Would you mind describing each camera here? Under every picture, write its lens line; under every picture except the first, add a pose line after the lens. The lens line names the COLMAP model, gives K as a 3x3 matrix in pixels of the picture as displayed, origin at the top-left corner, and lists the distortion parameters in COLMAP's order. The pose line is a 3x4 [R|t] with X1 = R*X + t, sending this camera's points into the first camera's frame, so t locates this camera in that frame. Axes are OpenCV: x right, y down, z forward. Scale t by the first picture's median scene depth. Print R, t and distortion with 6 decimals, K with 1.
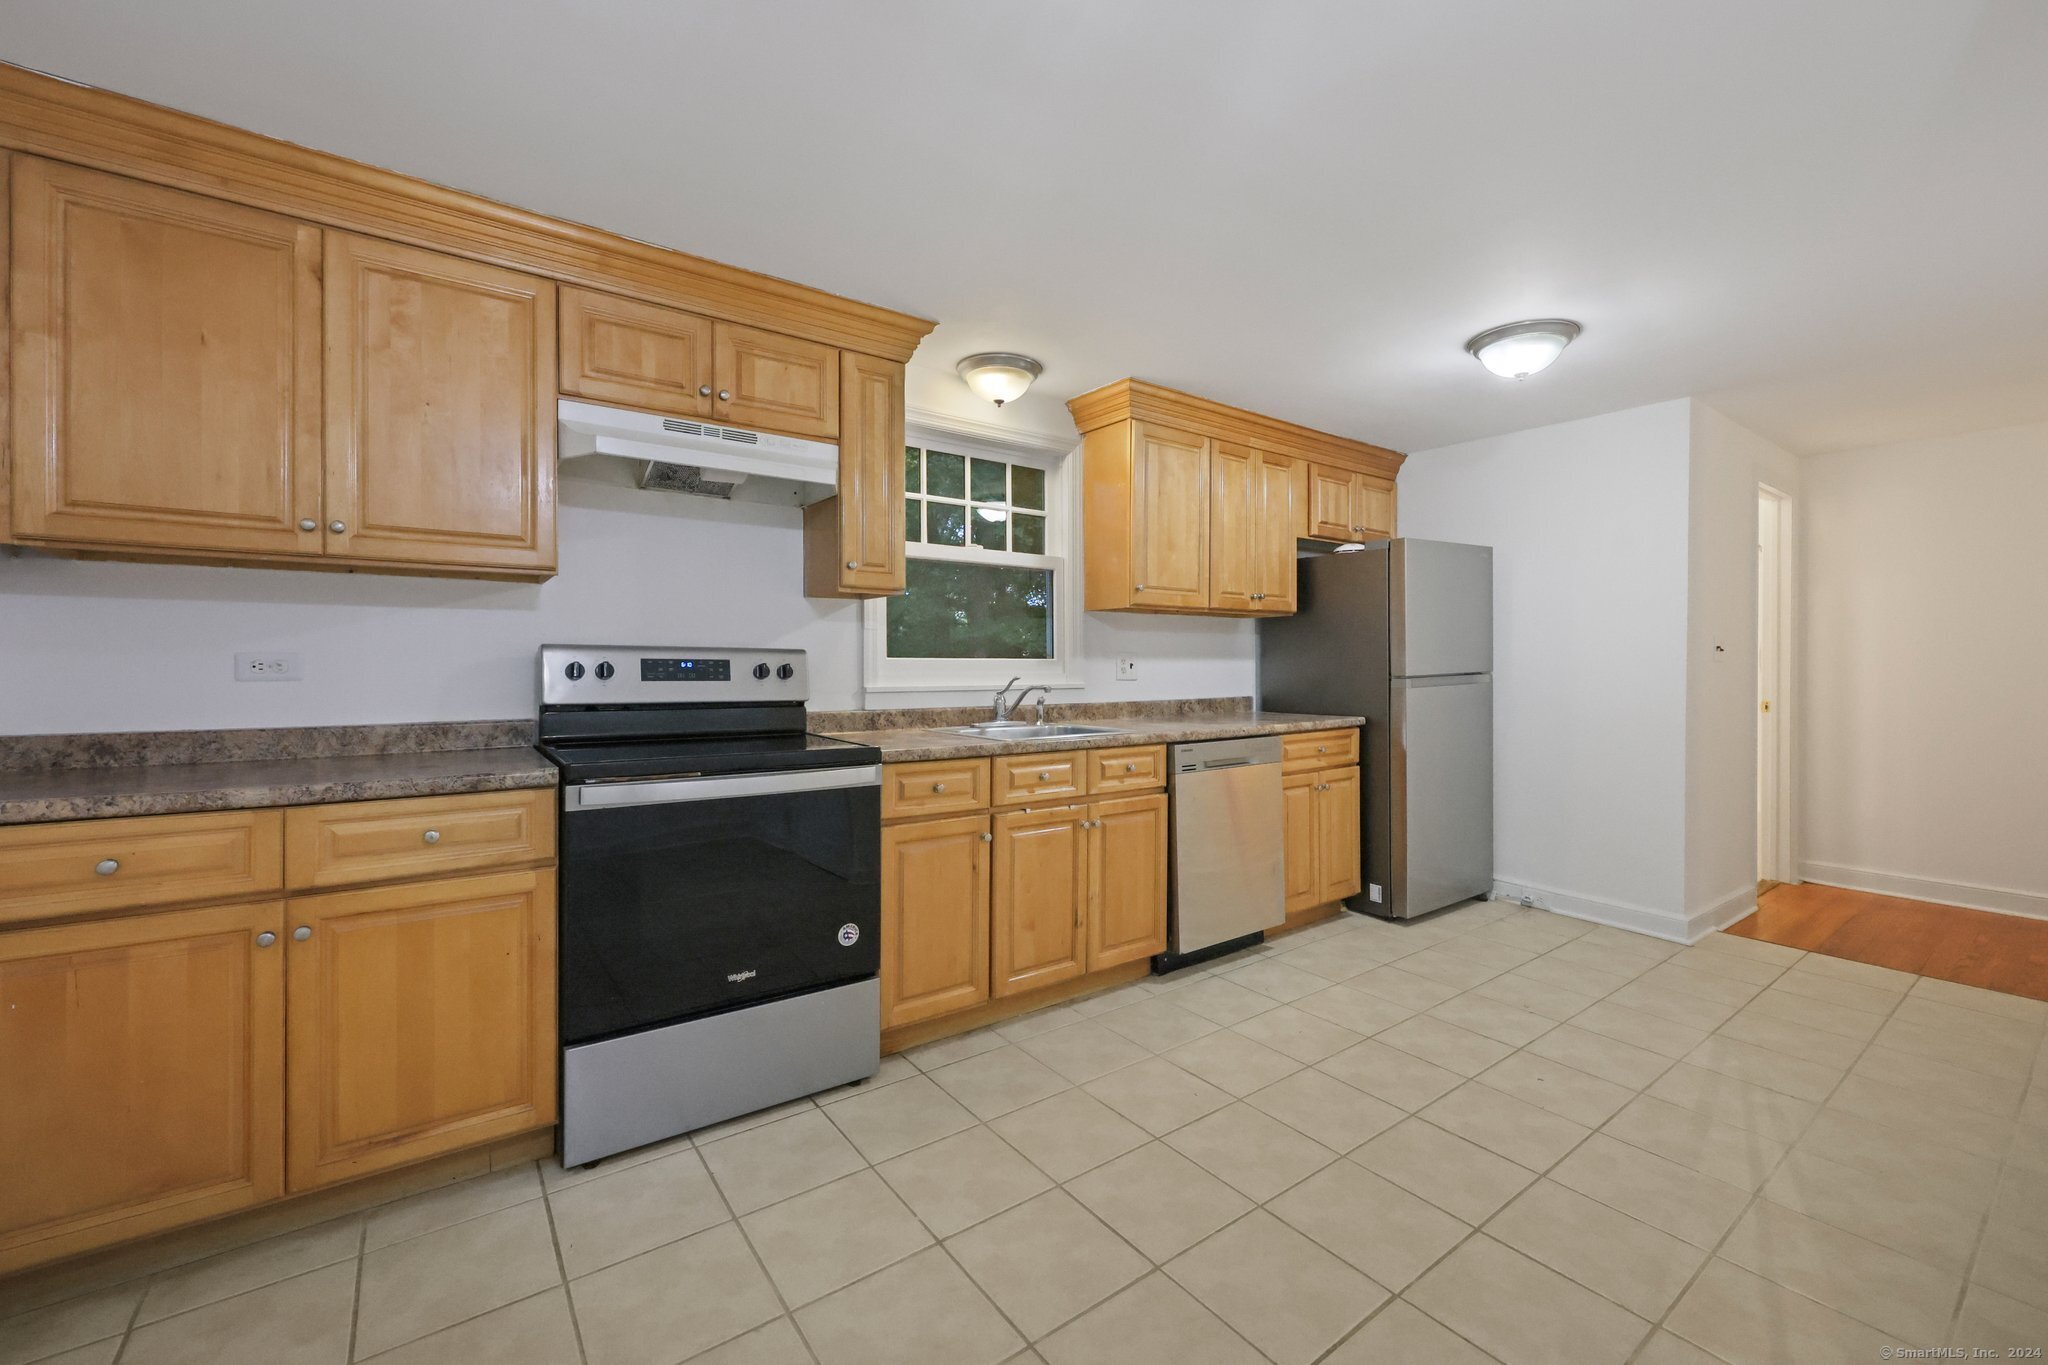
lens RADIAL K [[825.6, 0, 1016.4], [0, 825.6, 667.9], [0, 0, 1]] dist [-0.001997, -0.000143]
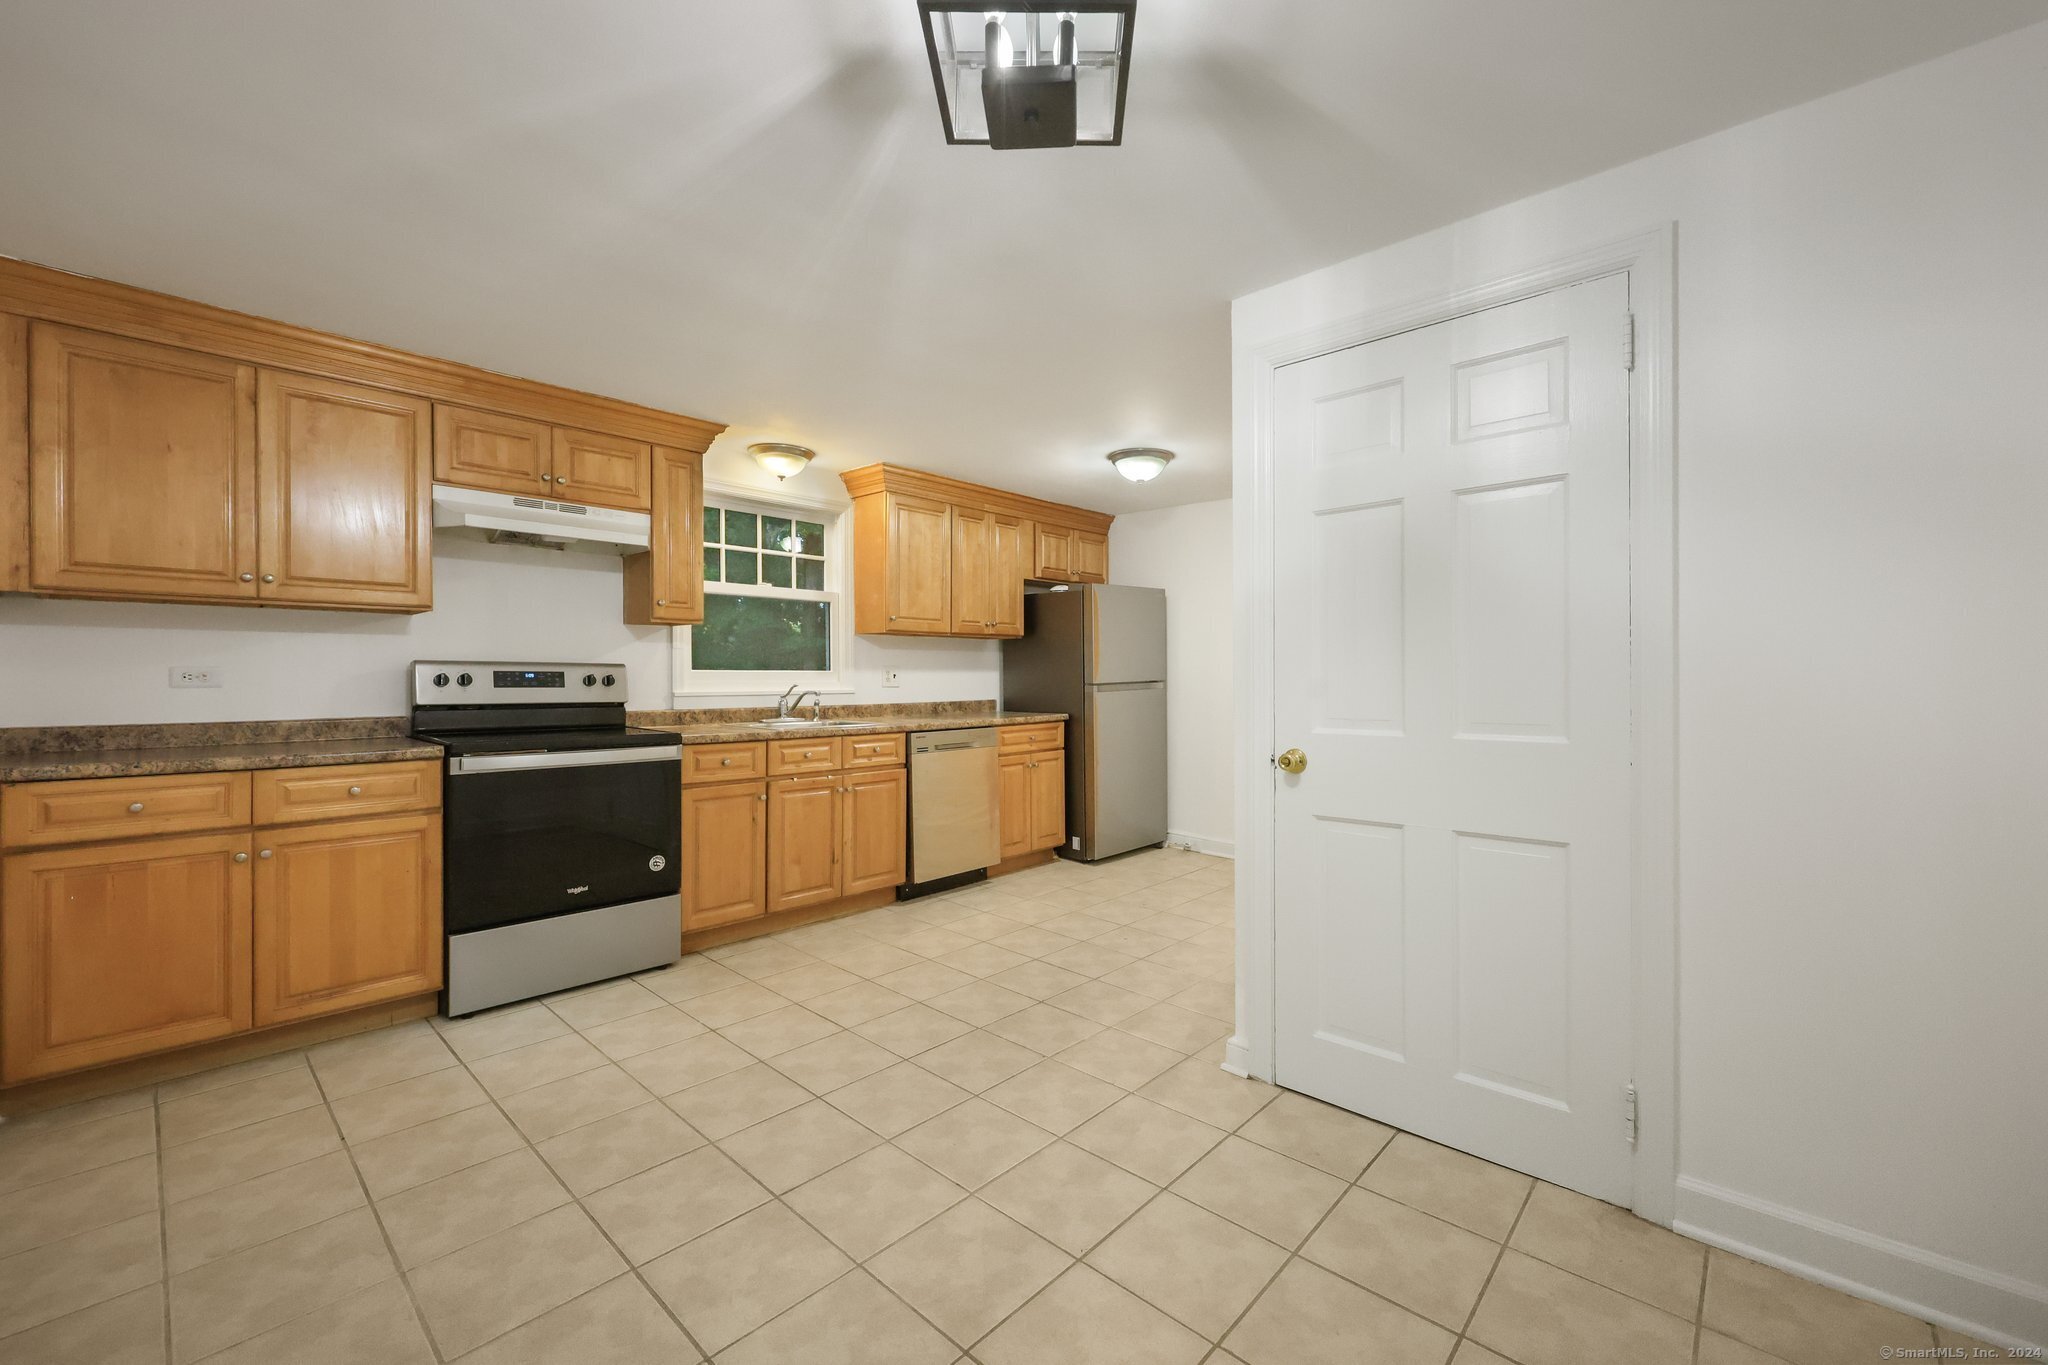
lens RADIAL K [[821.3, 0, 1018.7], [0, 821.3, 680.8], [0, 0, 1]] dist [-0.000644, -0.000058]
pose [[0.981388, -0.001226, 0.192031, 0.122057], [0.000436, 0.999991, 0.004158, -0.000333], [-0.192034, -0.003997, 0.981380, -0.454561]]
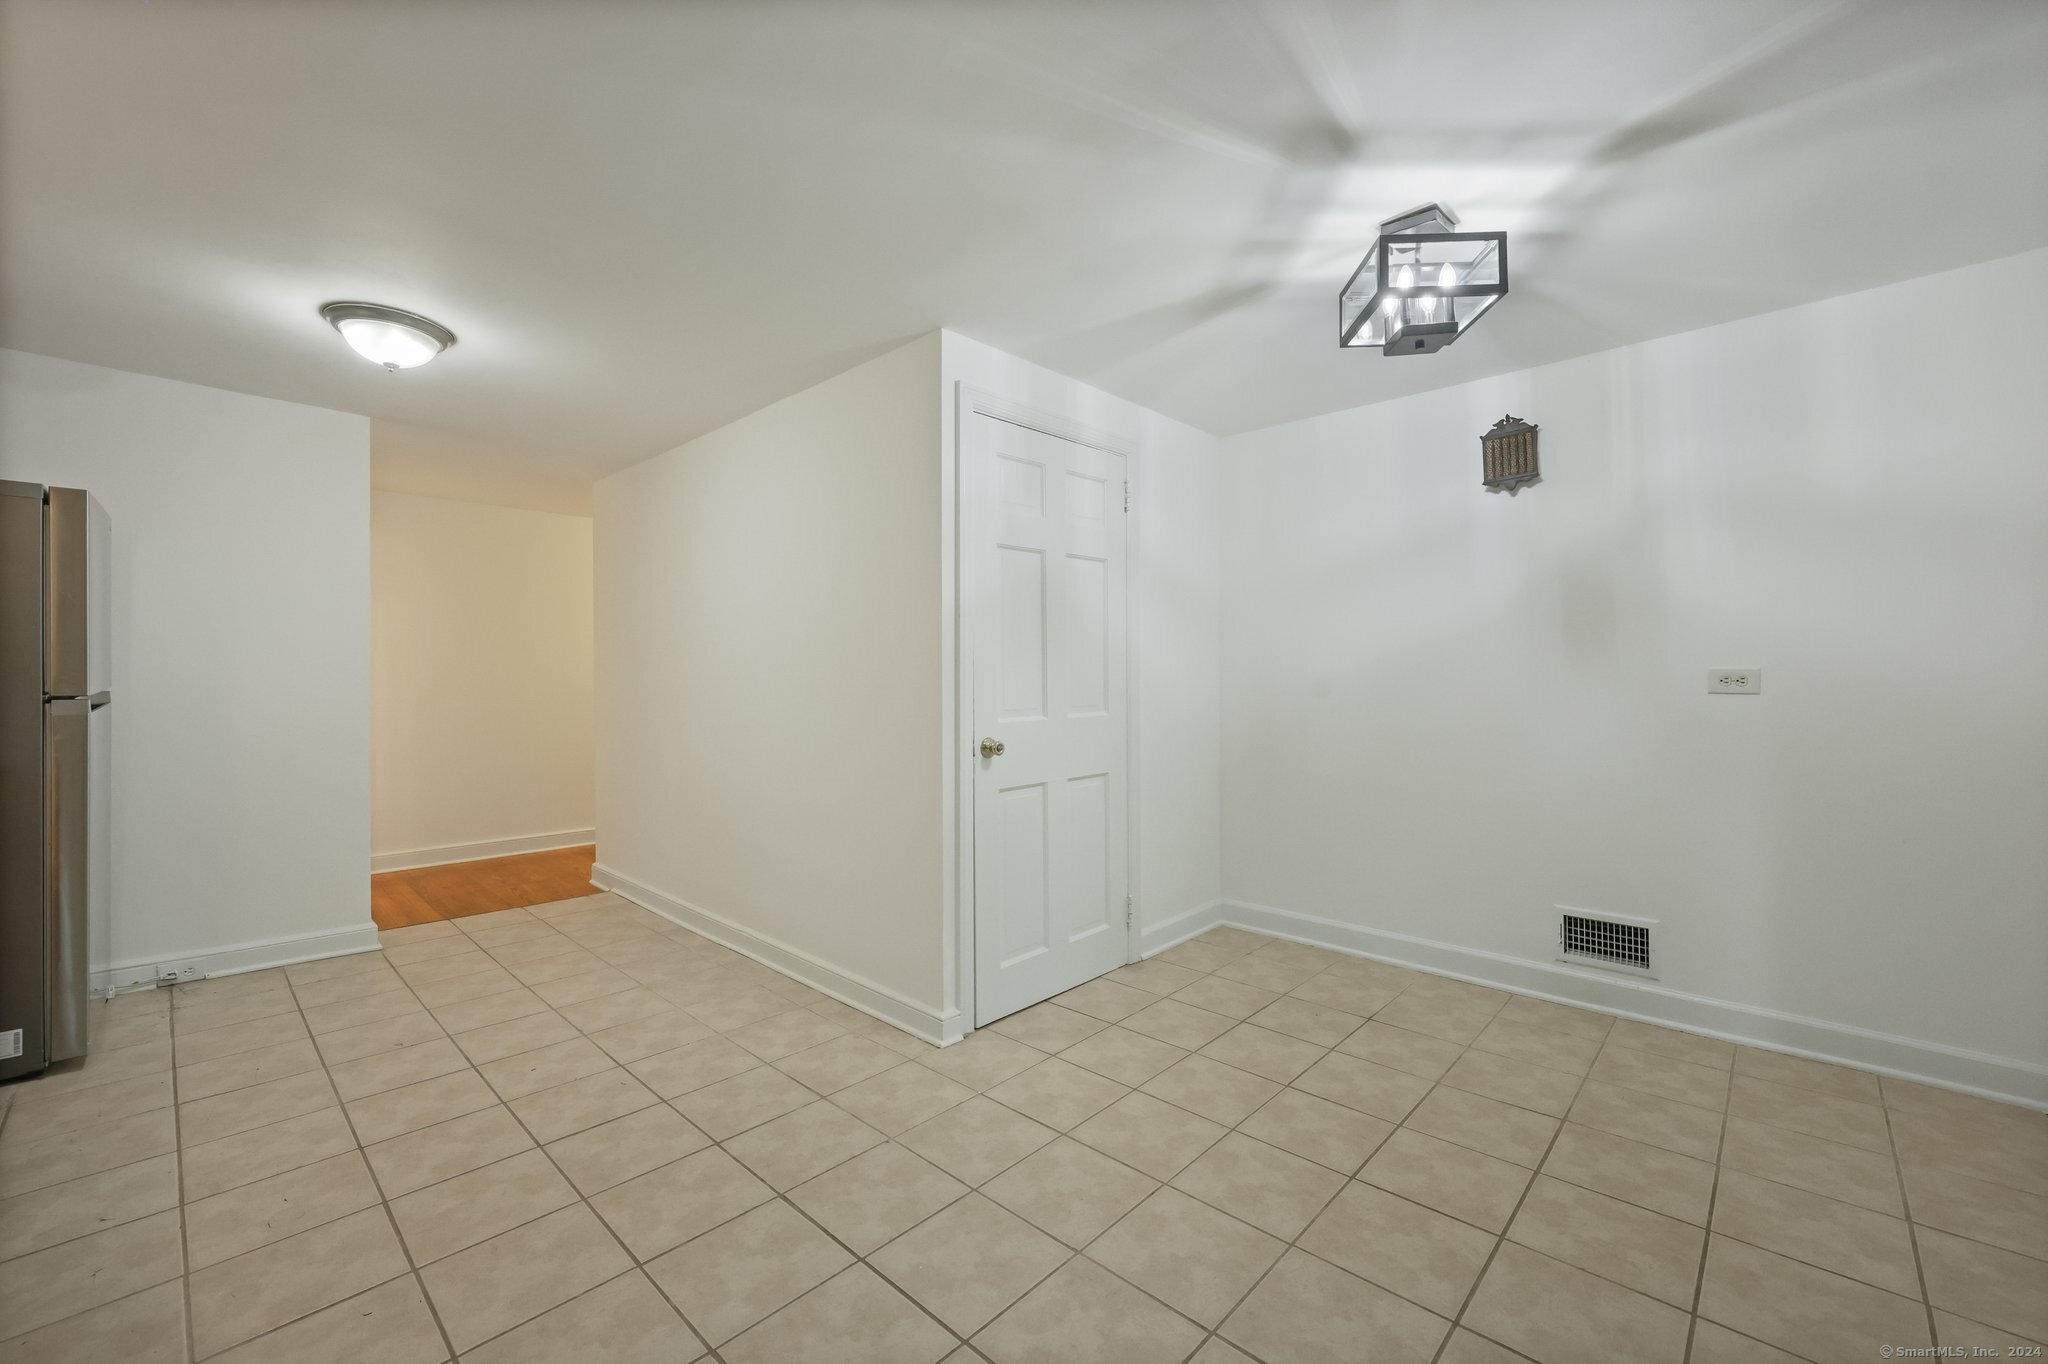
lens RADIAL K [[830.3, 0, 1044.7], [0, 830.3, 666.0], [0, 0, 1]] dist [-0.000658, -0.000067]
pose [[-0.190424, 0.007693, 0.981672, -0.497063], [0.008115, 0.999947, -0.006262, -0.008500], [-0.981668, 0.006774, -0.190477, 0.504538]]
